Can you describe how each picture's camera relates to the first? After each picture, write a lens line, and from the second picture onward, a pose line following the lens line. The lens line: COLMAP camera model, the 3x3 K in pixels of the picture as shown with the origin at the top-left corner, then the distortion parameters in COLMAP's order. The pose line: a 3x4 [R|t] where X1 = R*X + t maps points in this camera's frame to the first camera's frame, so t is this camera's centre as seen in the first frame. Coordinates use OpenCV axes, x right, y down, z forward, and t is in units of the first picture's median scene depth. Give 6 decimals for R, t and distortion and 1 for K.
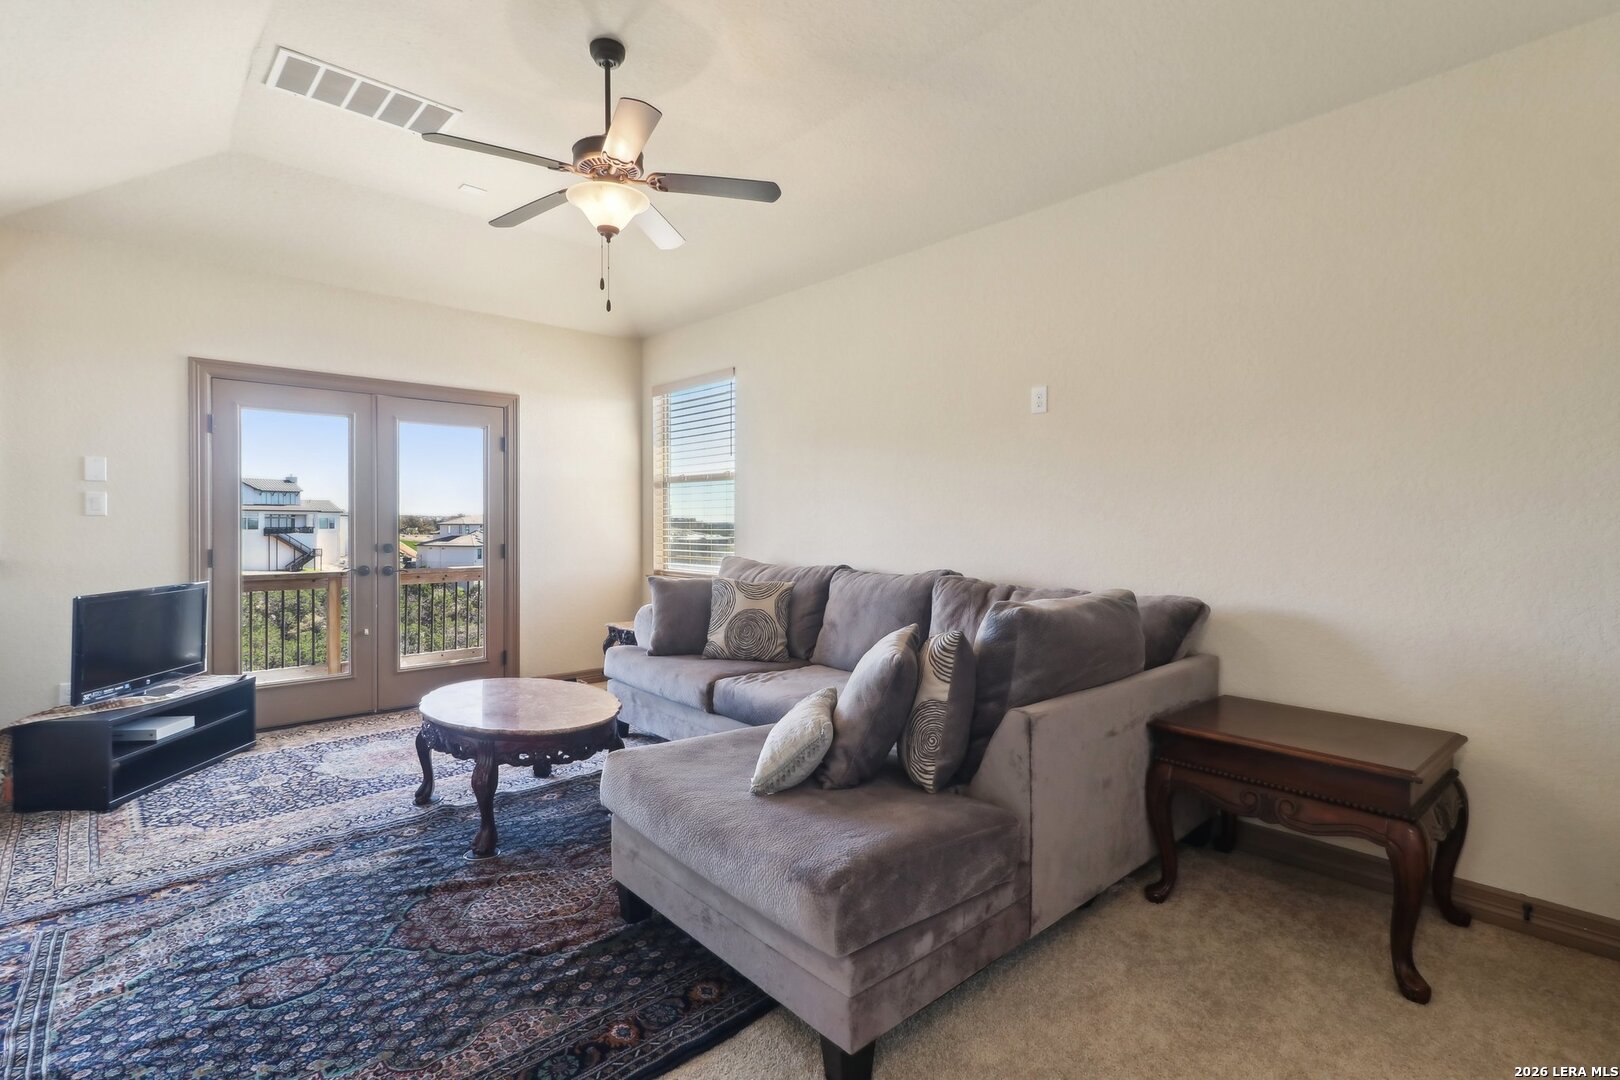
lens RADIAL K [[764.7, 0, 804.9], [0, 764.7, 533.5], [0, 0, 1]] dist [0.004661, 0.002100]
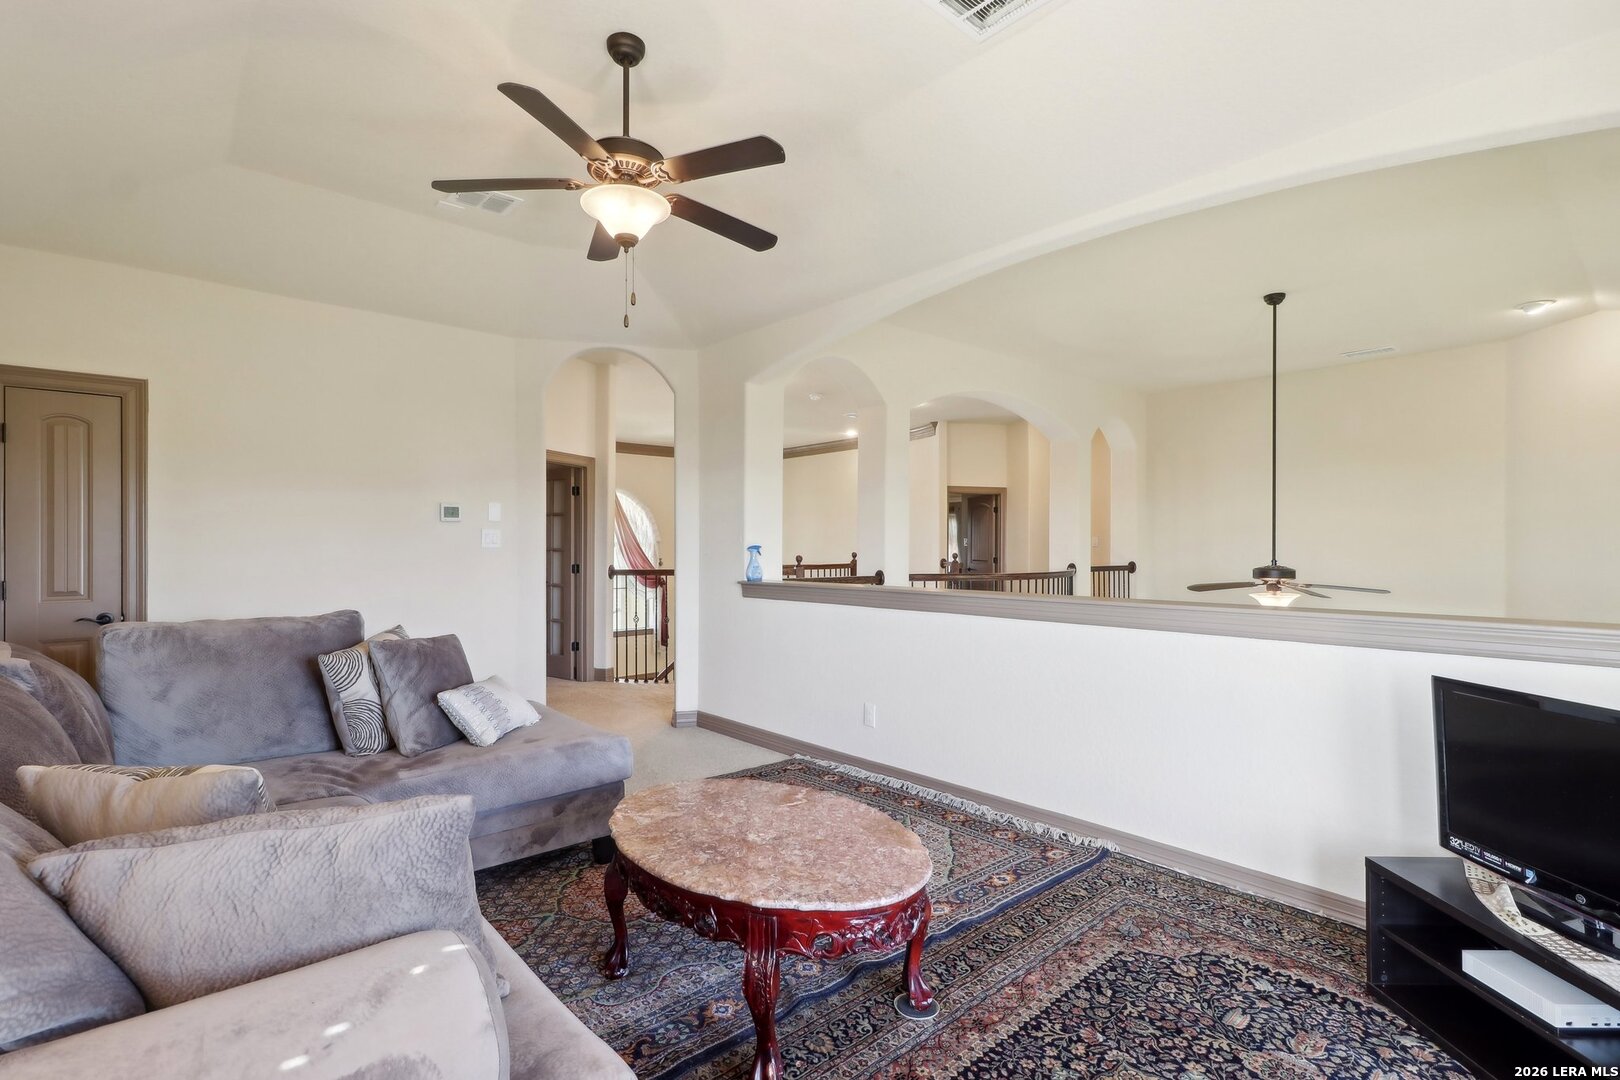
lens RADIAL K [[764.7, 0, 812.0], [0, 764.7, 543.2], [0, 0, 1]] dist [0.004661, 0.002100]
pose [[-0.999210, 0.015282, 0.036684, -0.458475], [0.015197, 0.999881, -0.002587, -0.038857], [-0.036719, -0.002028, -0.999324, 1.729263]]
